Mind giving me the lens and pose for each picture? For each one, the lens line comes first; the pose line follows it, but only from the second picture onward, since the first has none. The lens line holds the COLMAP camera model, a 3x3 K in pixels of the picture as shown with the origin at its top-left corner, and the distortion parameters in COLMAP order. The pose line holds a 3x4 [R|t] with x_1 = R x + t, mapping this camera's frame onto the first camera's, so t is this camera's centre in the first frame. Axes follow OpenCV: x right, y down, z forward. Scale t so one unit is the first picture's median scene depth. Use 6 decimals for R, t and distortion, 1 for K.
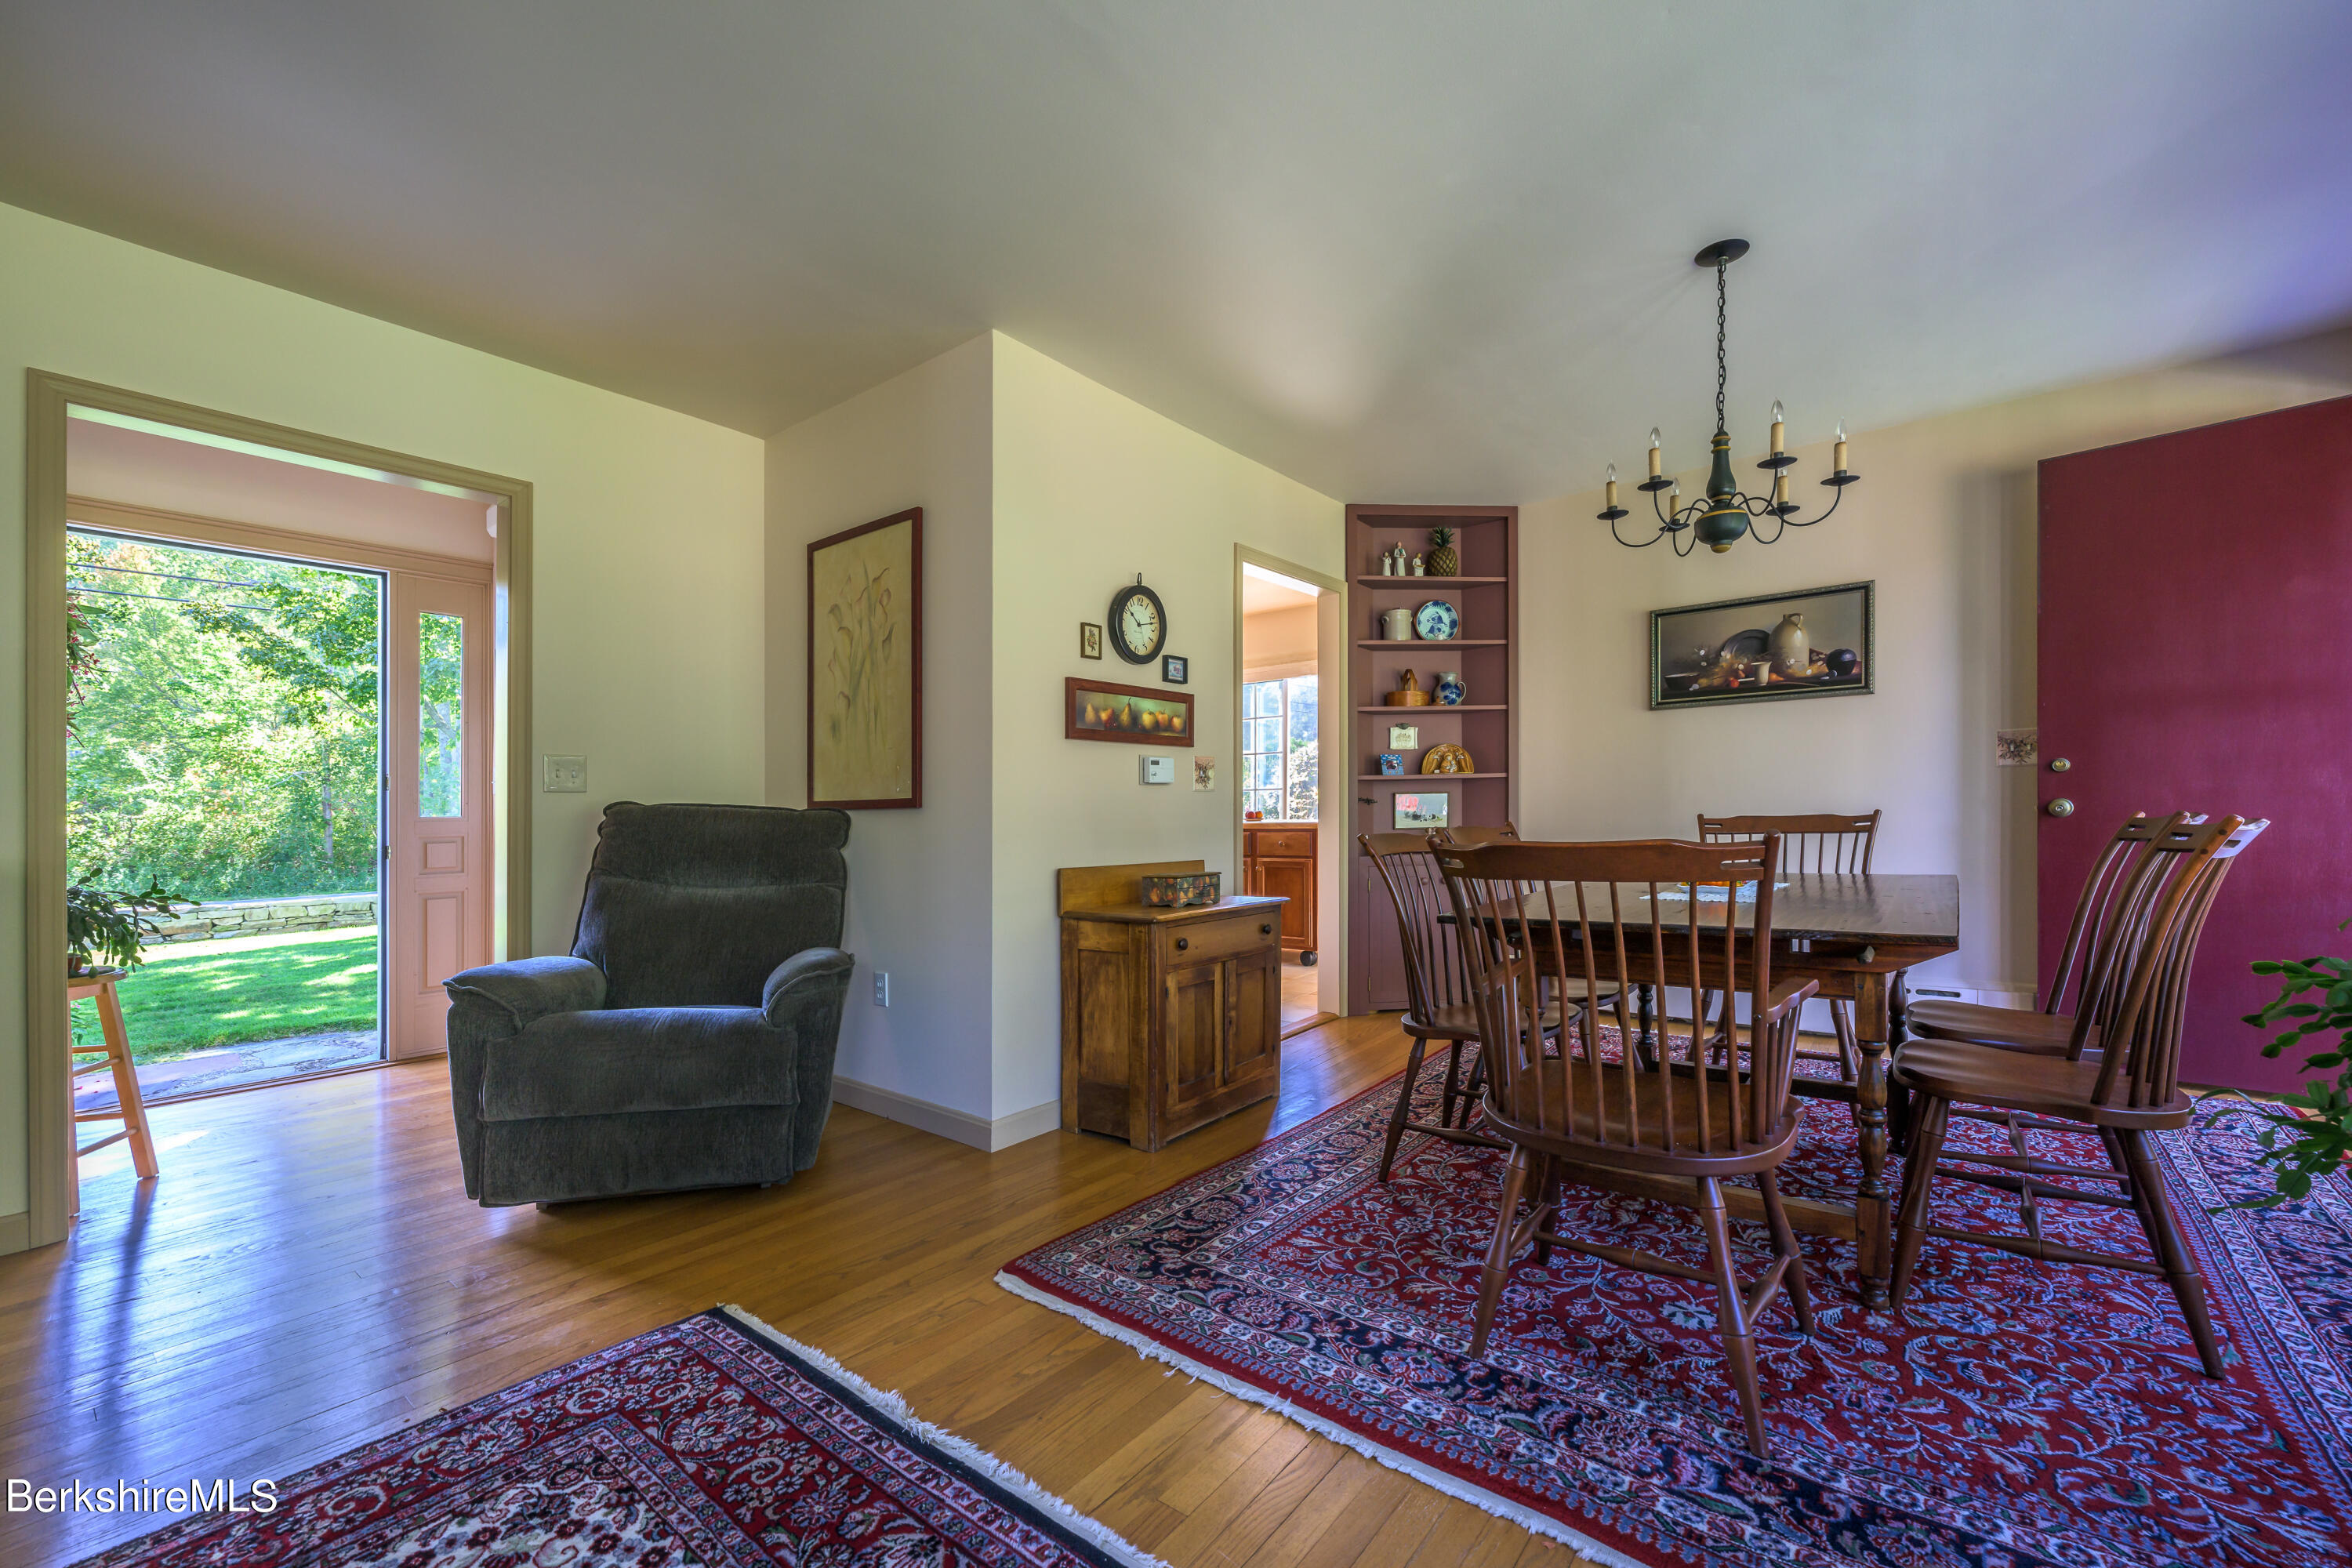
lens RADIAL K [[938.4, 0, 1190.0], [0, 938.4, 802.0], [0, 0, 1]] dist [-0.000488, 0.000936]
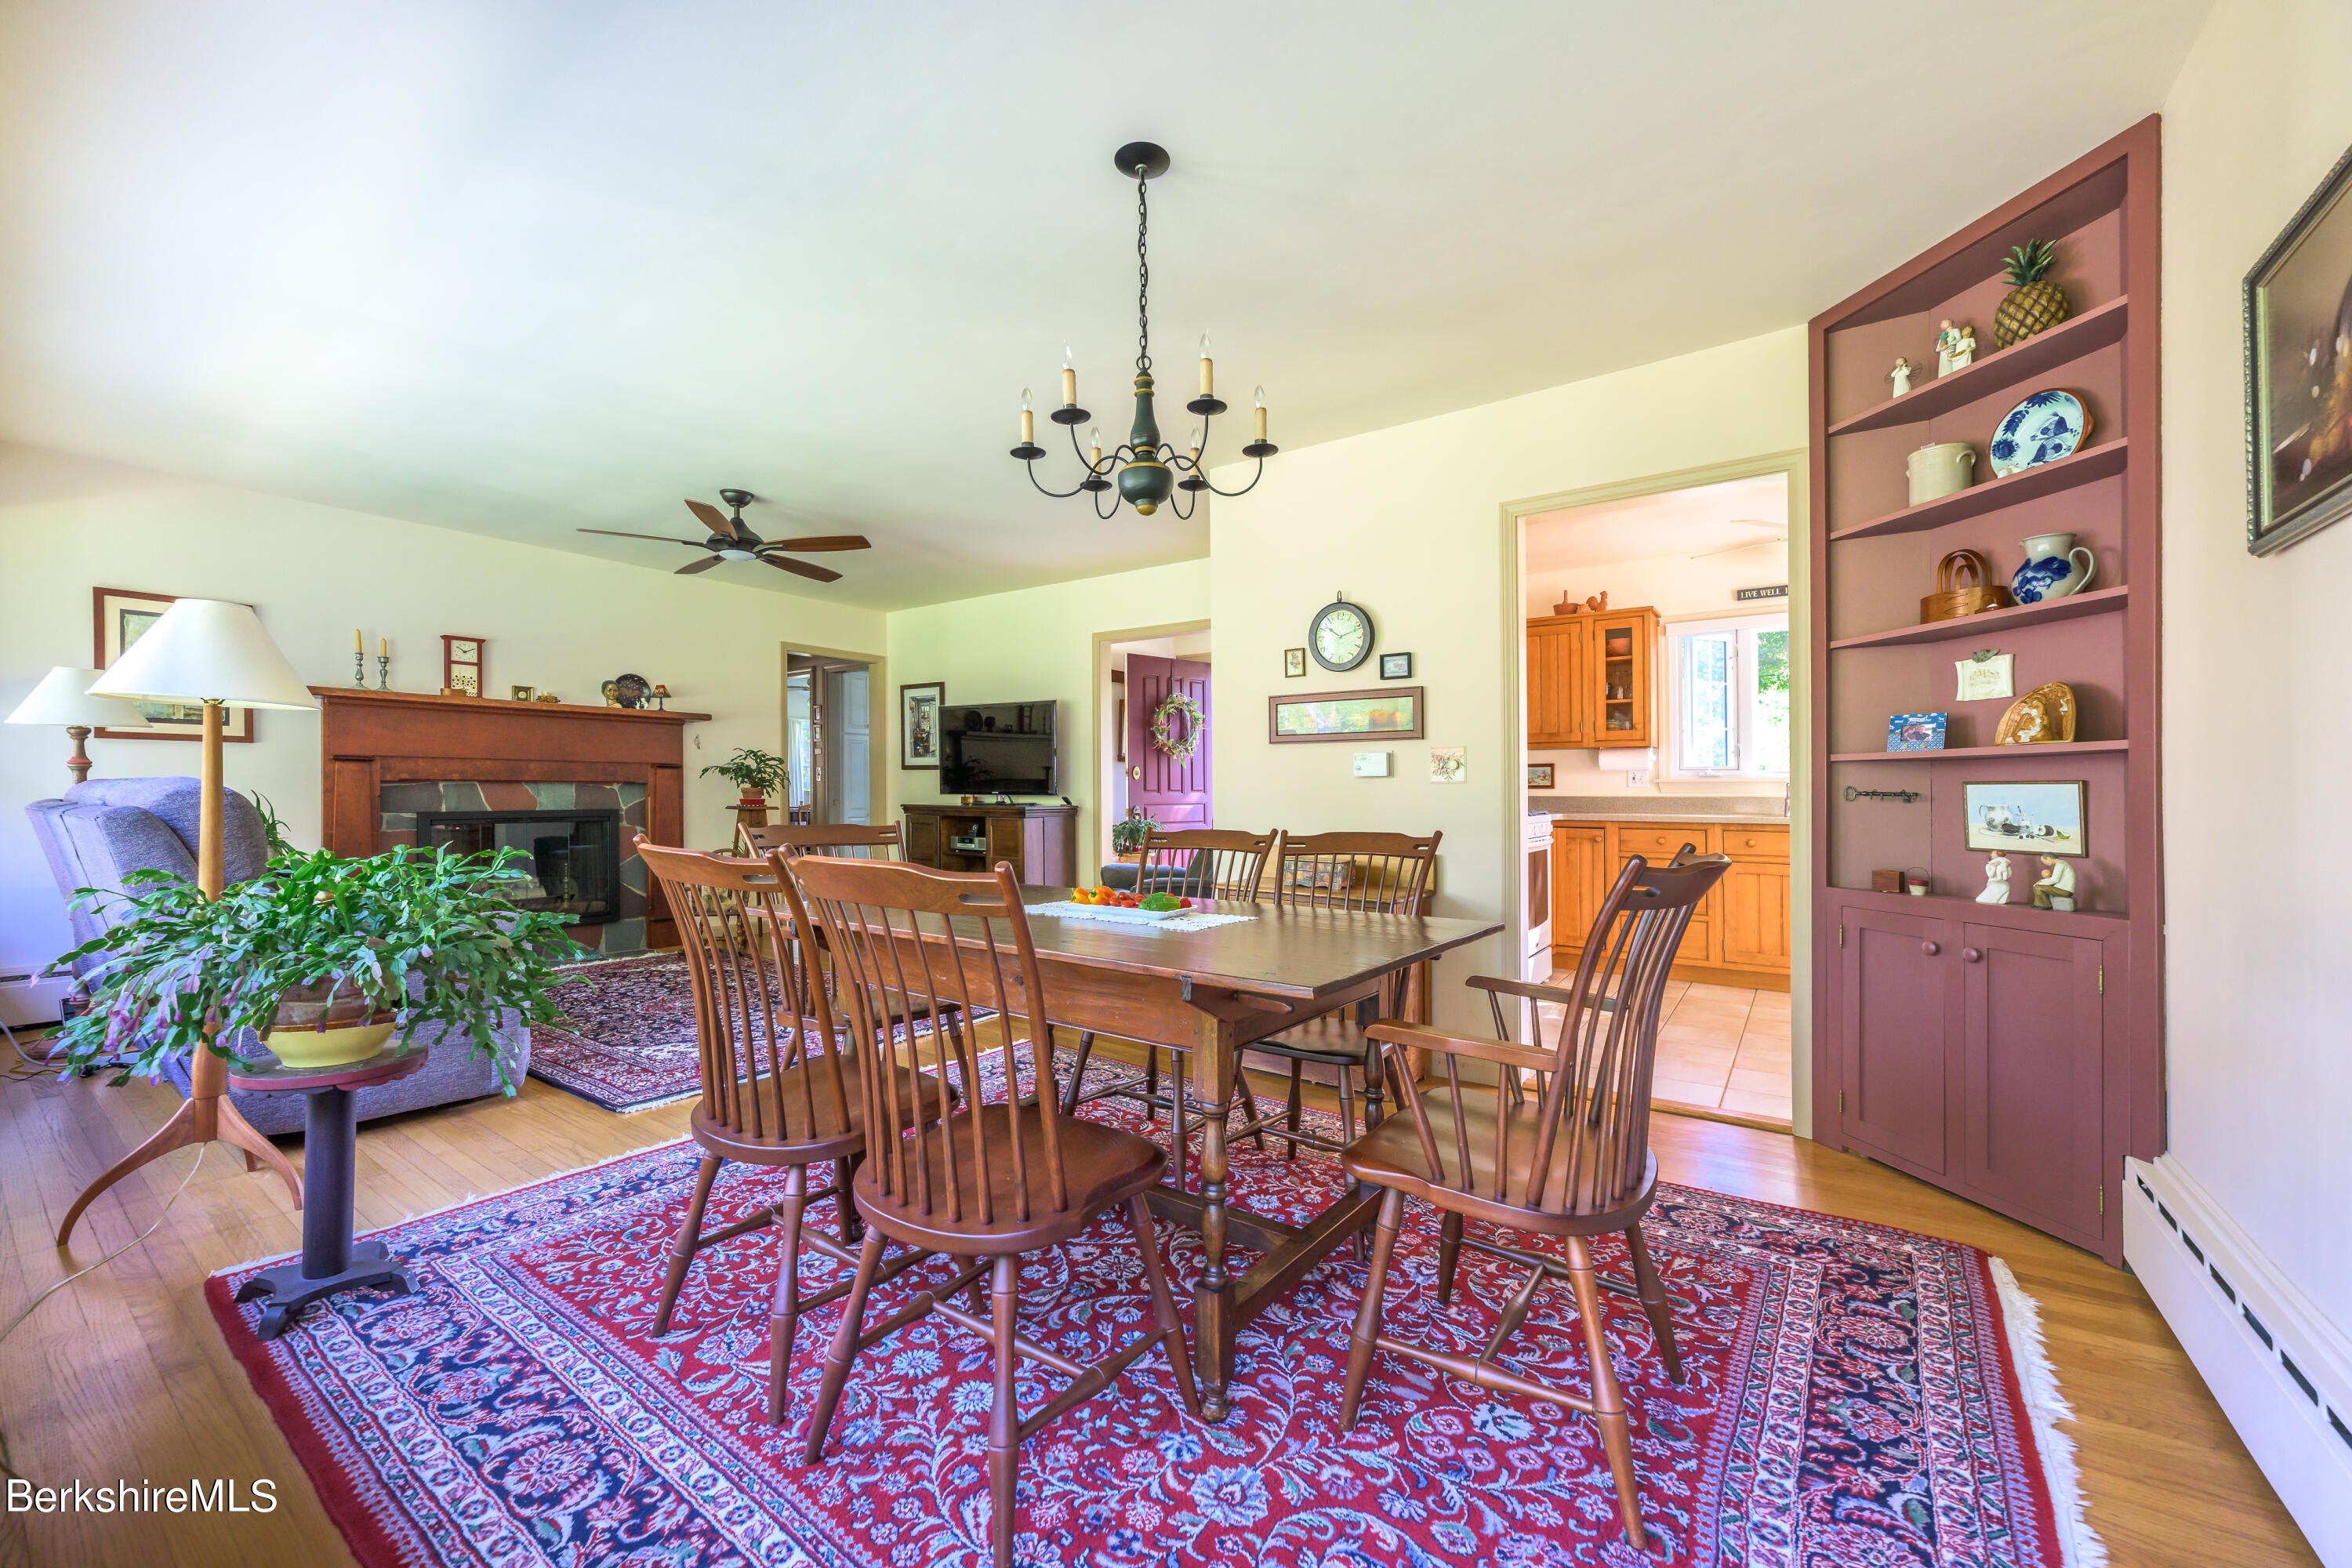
lens RADIAL K [[938.4, 0, 1169.7], [0, 938.4, 786.5], [0, 0, 1]] dist [-0.000488, 0.000936]
pose [[0.037567, 0.012531, -0.999216, 1.127990], [0.006528, 0.999897, 0.012785, -0.026662], [0.999273, -0.007003, 0.037481, 0.797447]]
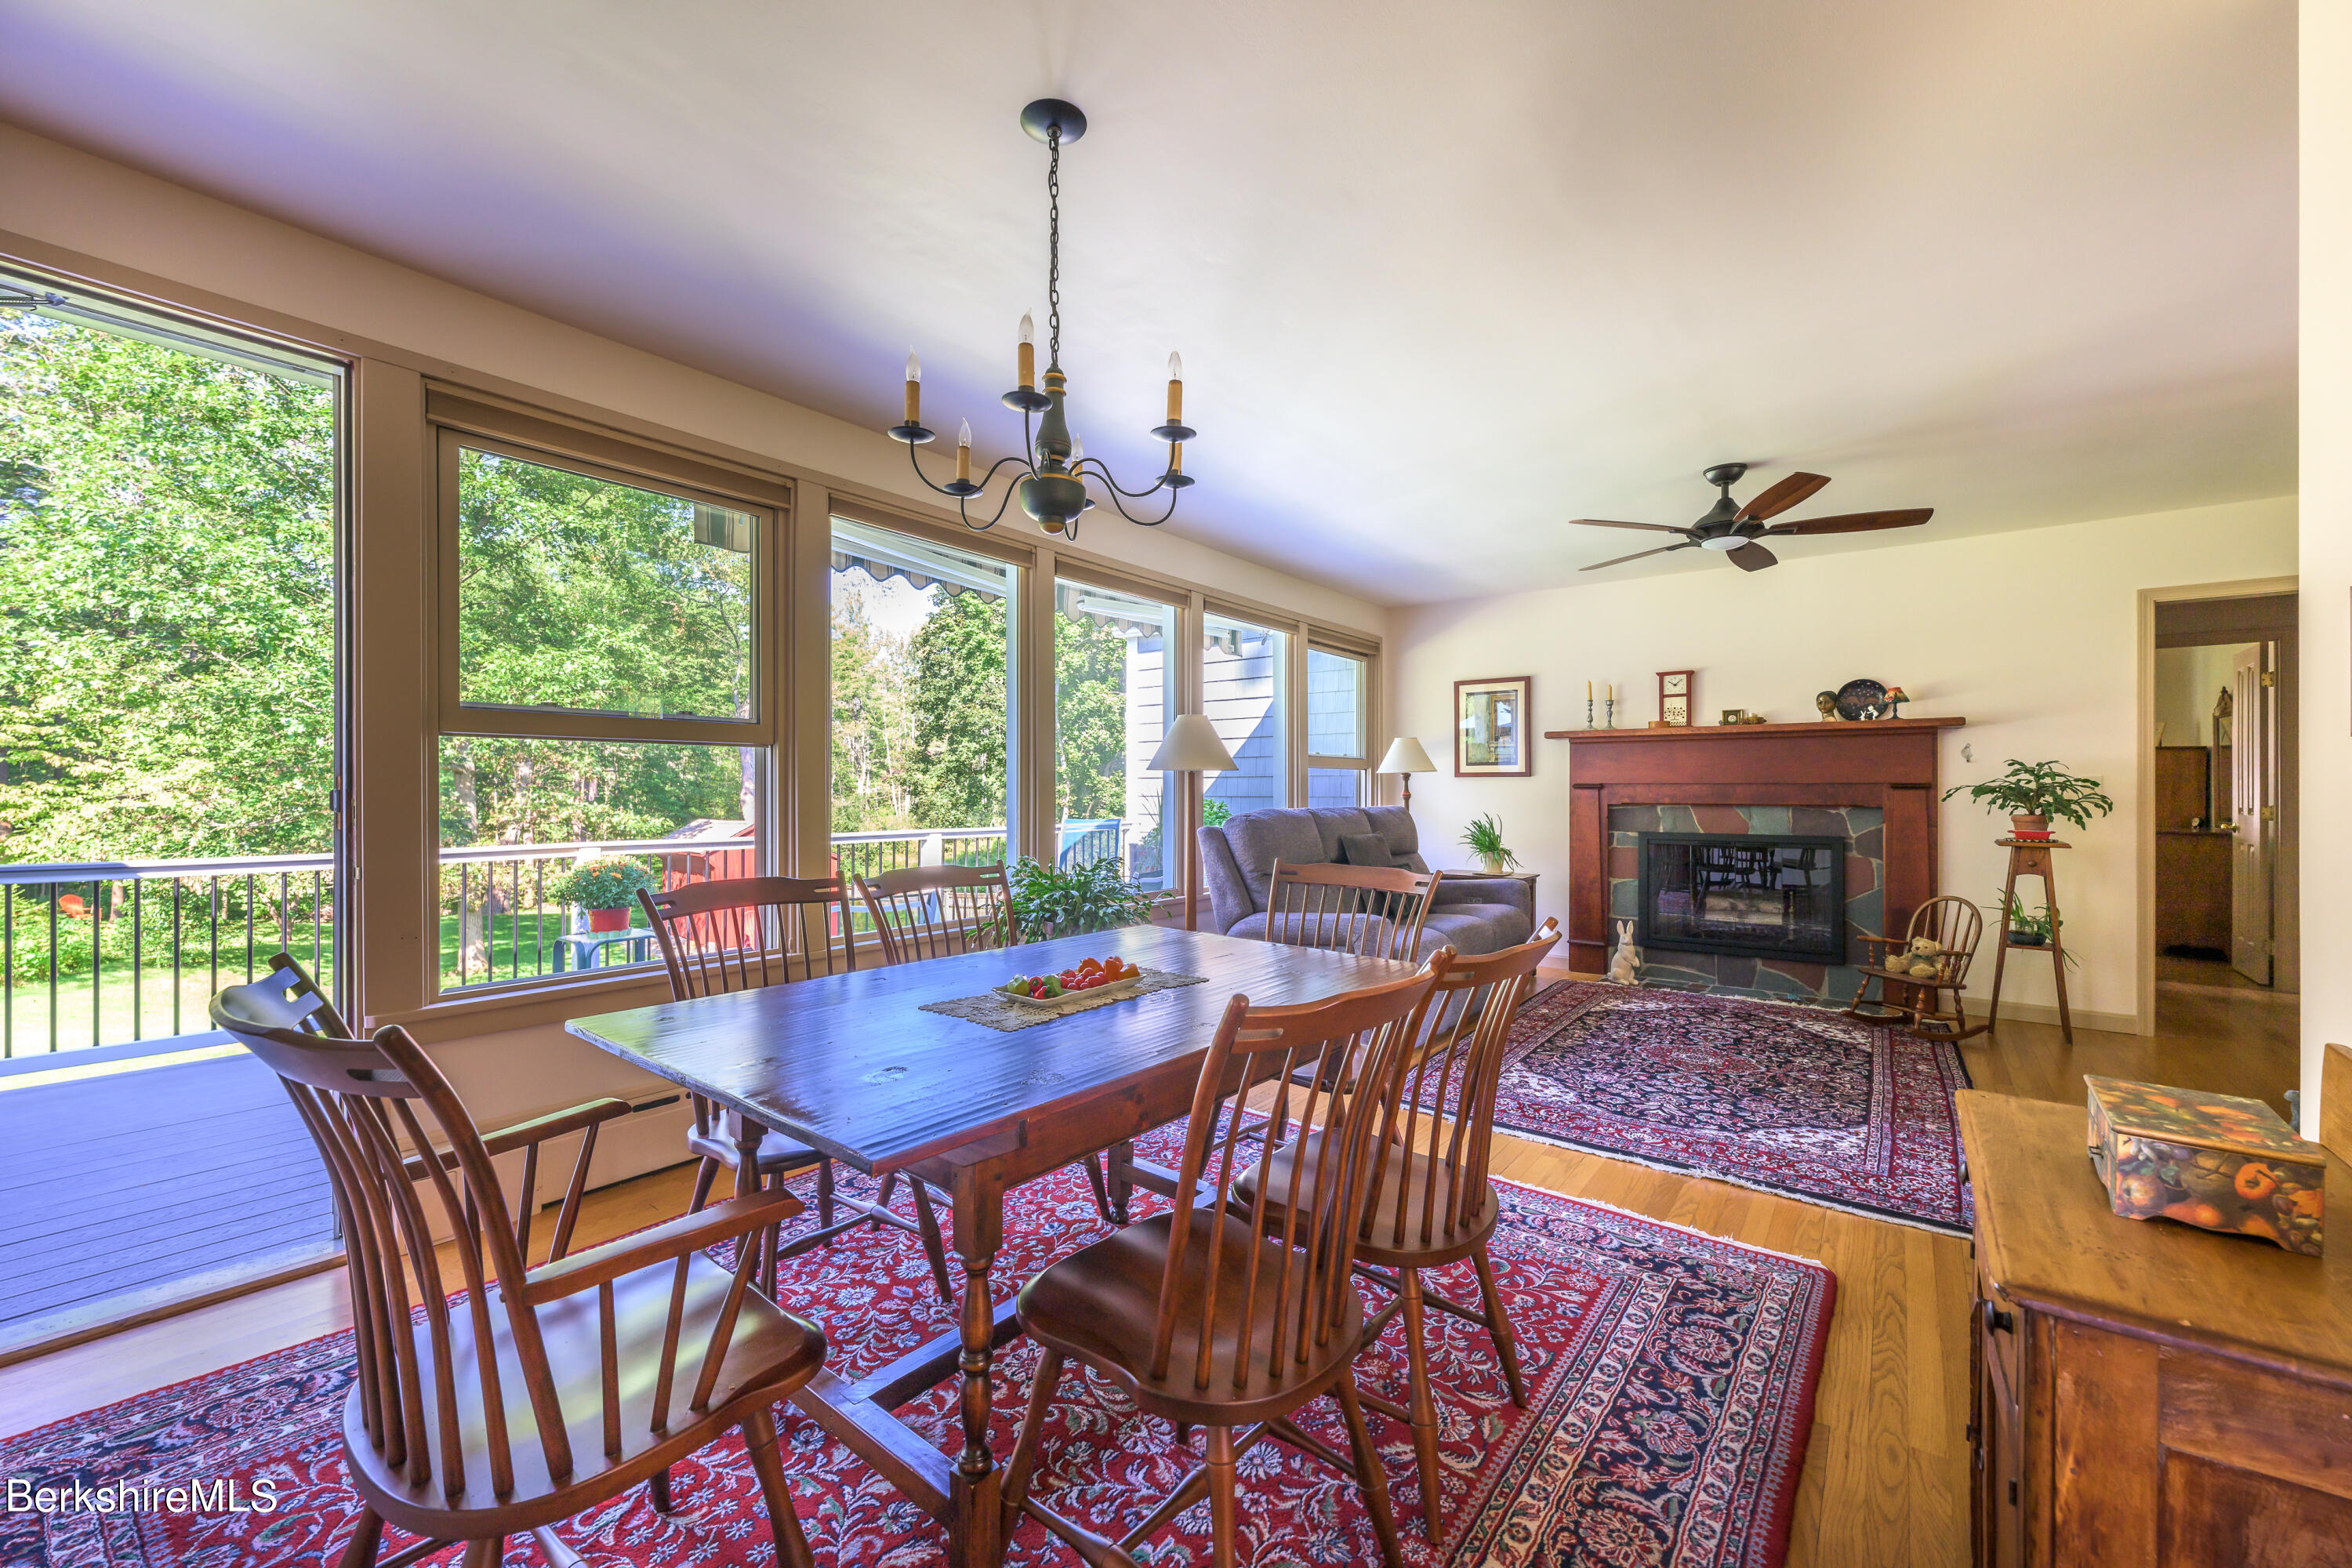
lens RADIAL K [[938.4, 0, 1175.1], [0, 938.4, 794.5], [0, 0, 1]] dist [-0.000488, 0.000936]
pose [[-0.999882, 0.014223, -0.005885, 0.379102], [0.014256, 0.999883, -0.005488, -0.046828], [0.005806, -0.005571, -0.999968, 1.399586]]
